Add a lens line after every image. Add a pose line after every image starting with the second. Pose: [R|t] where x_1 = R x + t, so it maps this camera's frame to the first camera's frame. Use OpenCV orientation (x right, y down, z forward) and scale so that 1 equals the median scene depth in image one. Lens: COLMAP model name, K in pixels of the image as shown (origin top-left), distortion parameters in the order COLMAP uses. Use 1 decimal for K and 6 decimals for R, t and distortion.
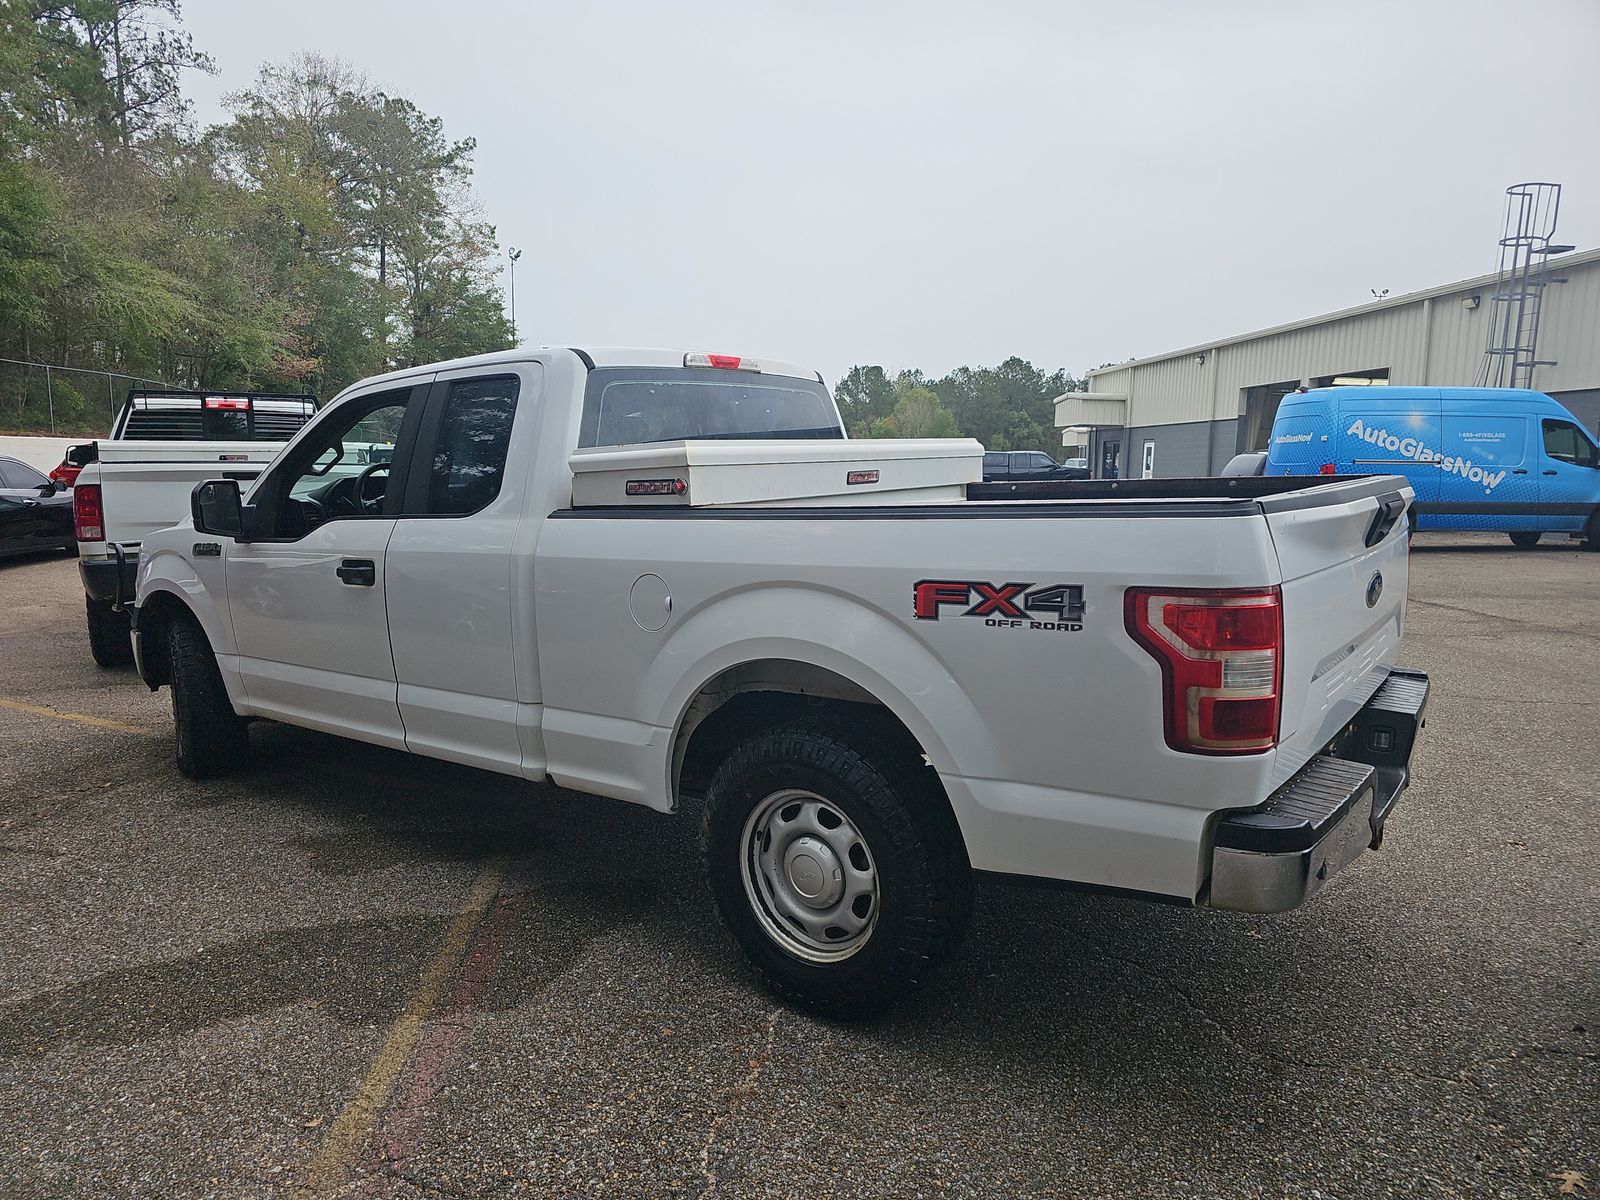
lens RADIAL K [[1042.0, 0, 804.8], [0, 1042.0, 603.7], [0, 0, 1]] dist [0.017137, -0.020242]
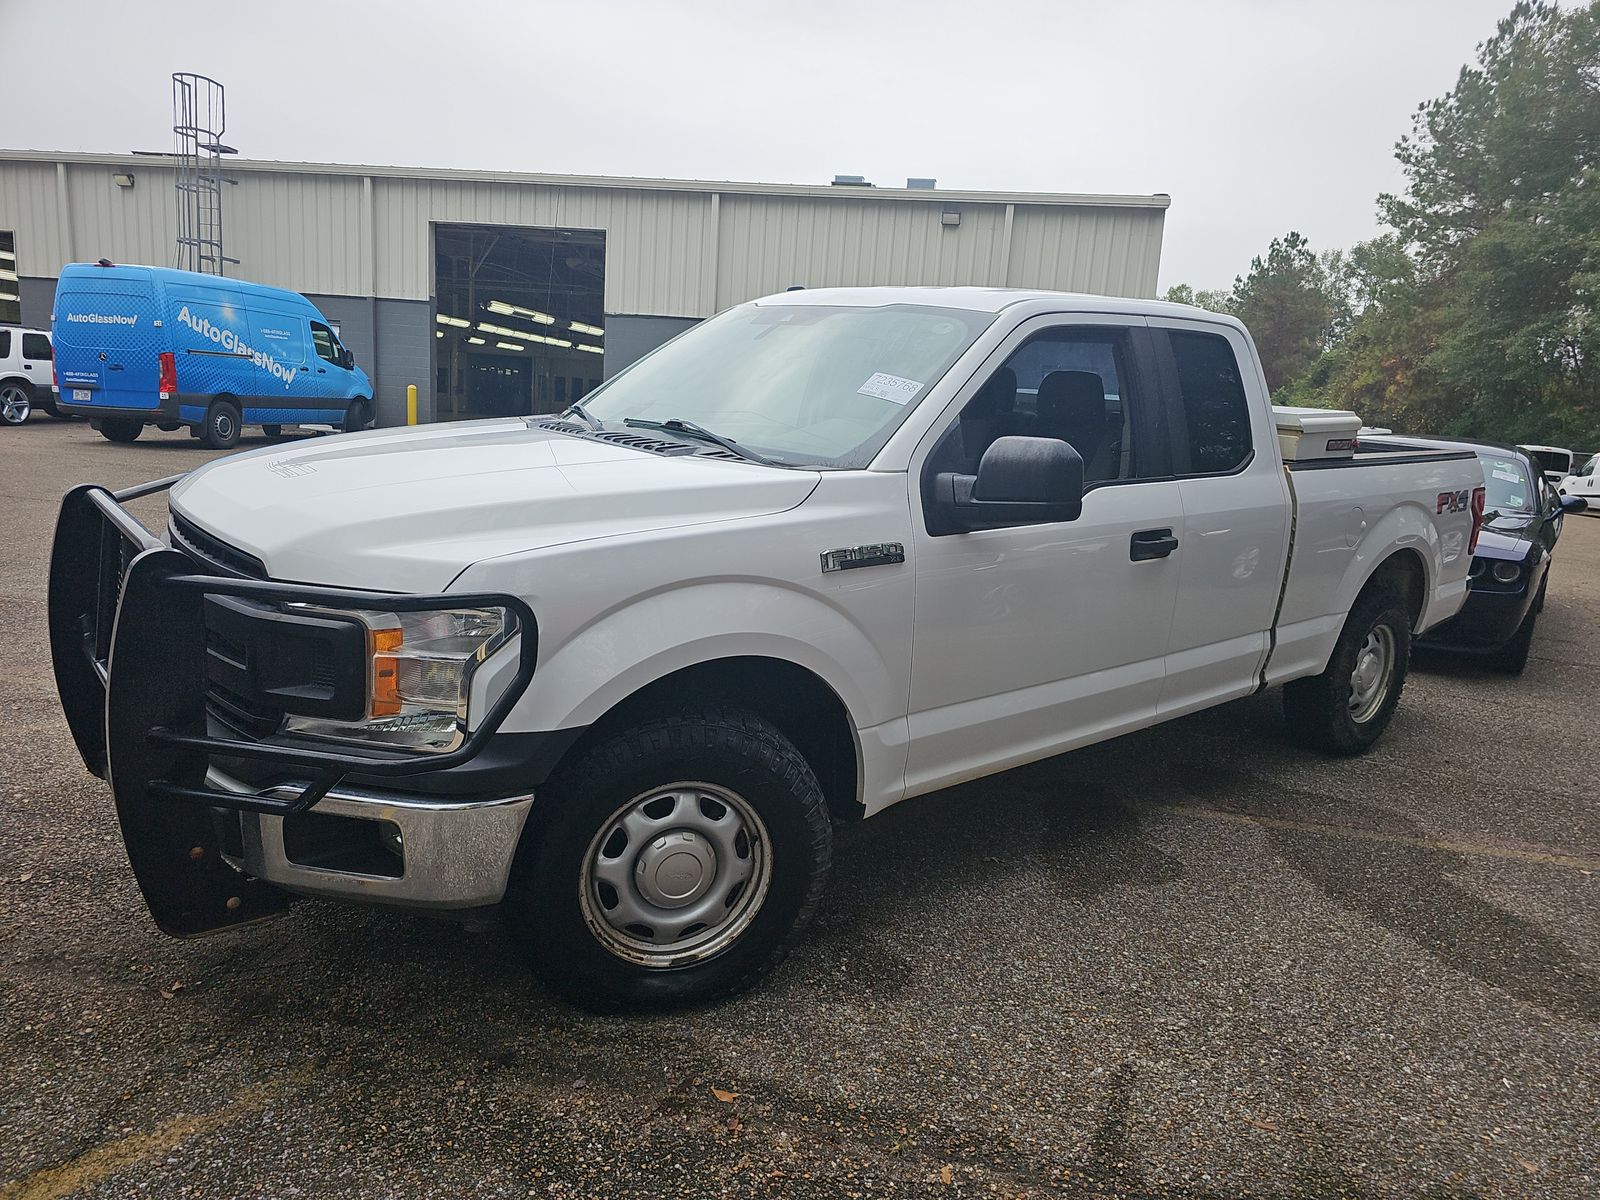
lens RADIAL K [[1042.0, 0, 813.3], [0, 1042.0, 605.6], [0, 0, 1]] dist [0.017137, -0.020242]
pose [[0.241910, -0.175363, 0.954320, -0.274317], [0.063343, 0.984289, 0.164813, -0.029101], [-0.968229, 0.020580, 0.249217, 0.216738]]
